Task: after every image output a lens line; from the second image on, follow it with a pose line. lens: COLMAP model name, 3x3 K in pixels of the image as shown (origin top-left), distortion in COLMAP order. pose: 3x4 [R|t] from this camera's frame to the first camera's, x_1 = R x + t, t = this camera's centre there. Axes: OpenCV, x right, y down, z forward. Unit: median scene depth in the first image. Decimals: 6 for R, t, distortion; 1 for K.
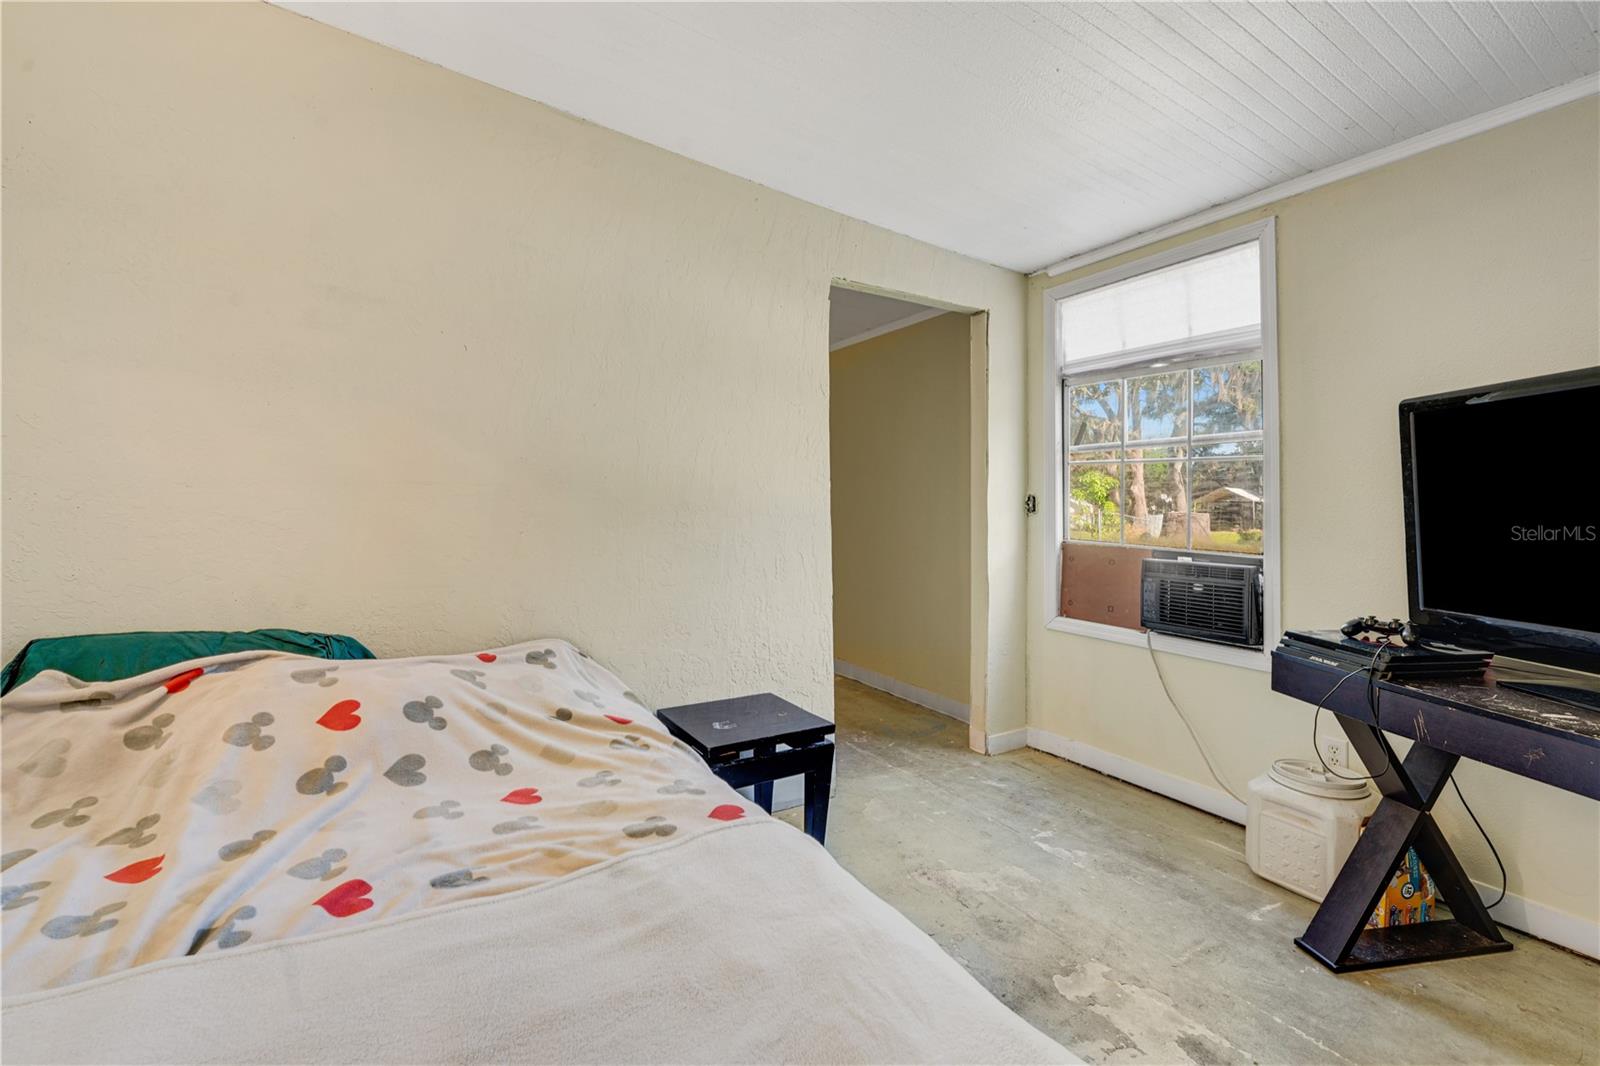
lens RADIAL K [[667.4, 0, 788.5], [0, 667.4, 521.4], [0, 0, 1]] dist [-0.000196, -0.000115]
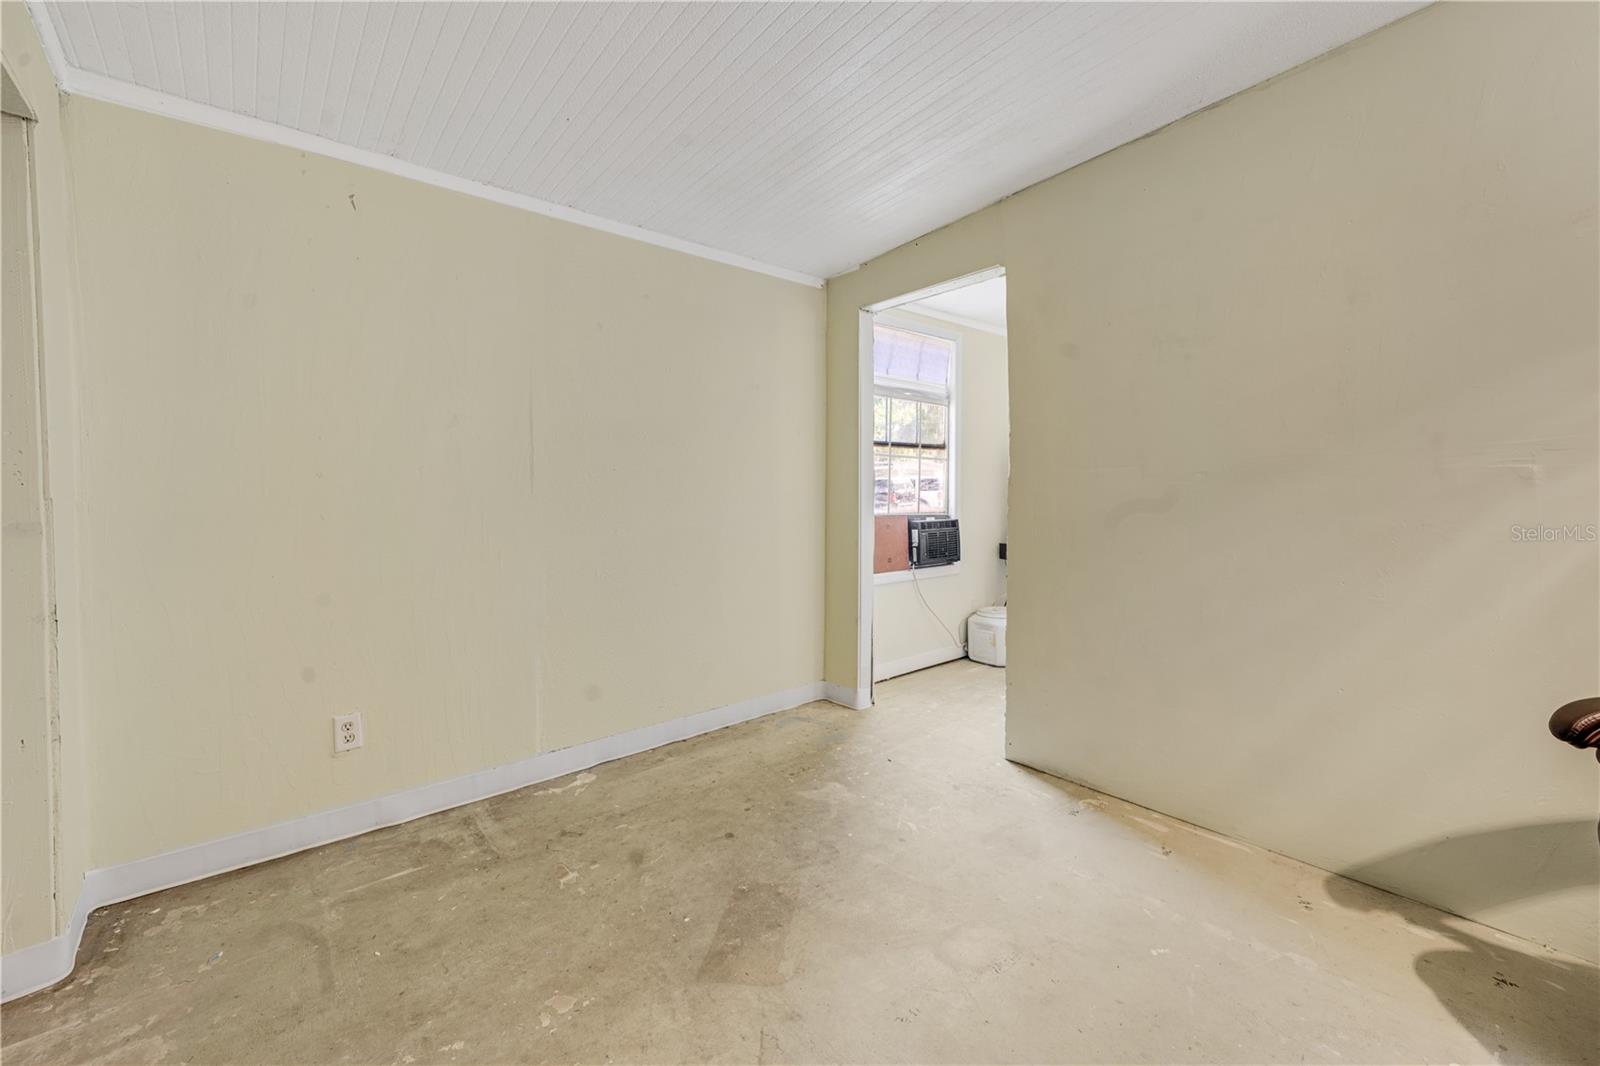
lens RADIAL K [[667.4, 0, 788.5], [0, 667.4, 521.4], [0, 0, 1]] dist [-0.000196, -0.000115]
pose [[-0.167864, -0.052573, 0.984407, -0.879508], [0.026302, 0.997983, 0.057783, -0.037705], [-0.985459, 0.035592, -0.166143, 1.473925]]
